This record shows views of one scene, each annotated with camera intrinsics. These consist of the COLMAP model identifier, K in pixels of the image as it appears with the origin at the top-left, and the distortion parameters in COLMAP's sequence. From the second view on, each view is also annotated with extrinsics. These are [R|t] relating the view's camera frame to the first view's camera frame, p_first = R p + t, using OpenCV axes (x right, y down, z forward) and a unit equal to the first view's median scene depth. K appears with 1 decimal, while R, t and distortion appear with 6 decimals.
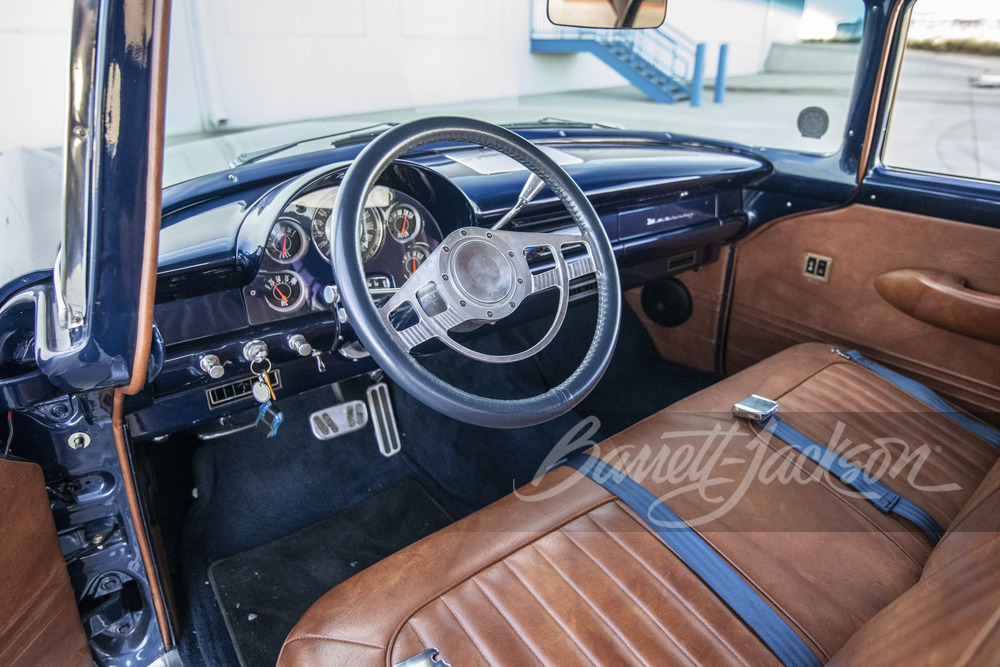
lens RADIAL K [[653.2, 0, 501.9], [0, 653.2, 315.0], [0, 0, 1]] dist [-0.020359, -0.001072]
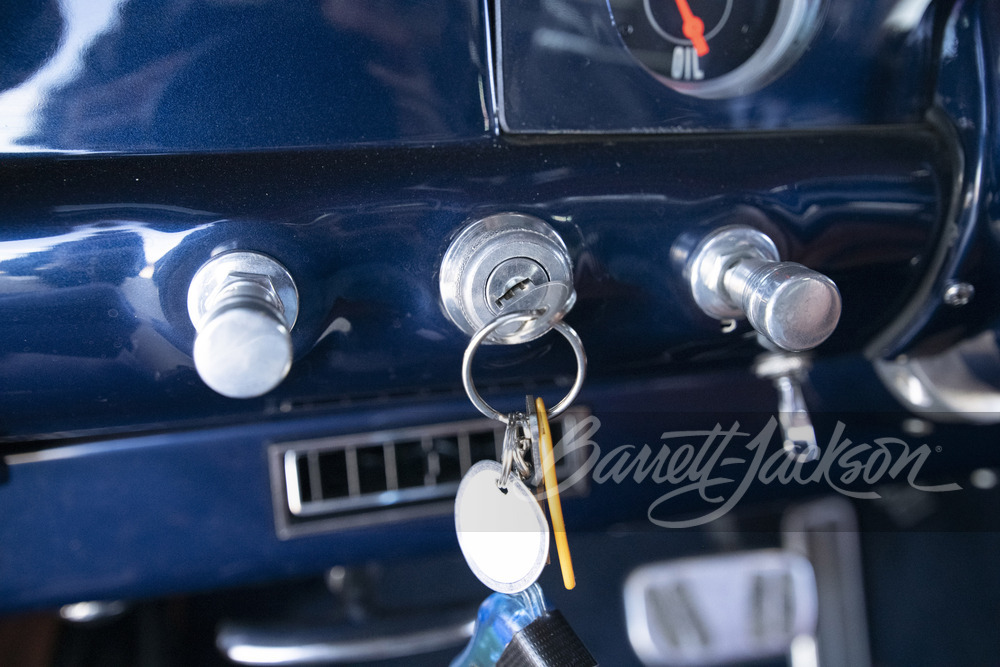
lens RADIAL K [[923.6, 0, 503.4], [0, 923.6, 303.6], [0, 0, 1]] dist [-0.003723, 0.001766]
pose [[0.923606, 0.124269, -0.362642, -0.279932], [-0.147516, 0.988367, -0.037013, 0.067386], [0.353823, 0.087681, 0.931193, 0.746872]]
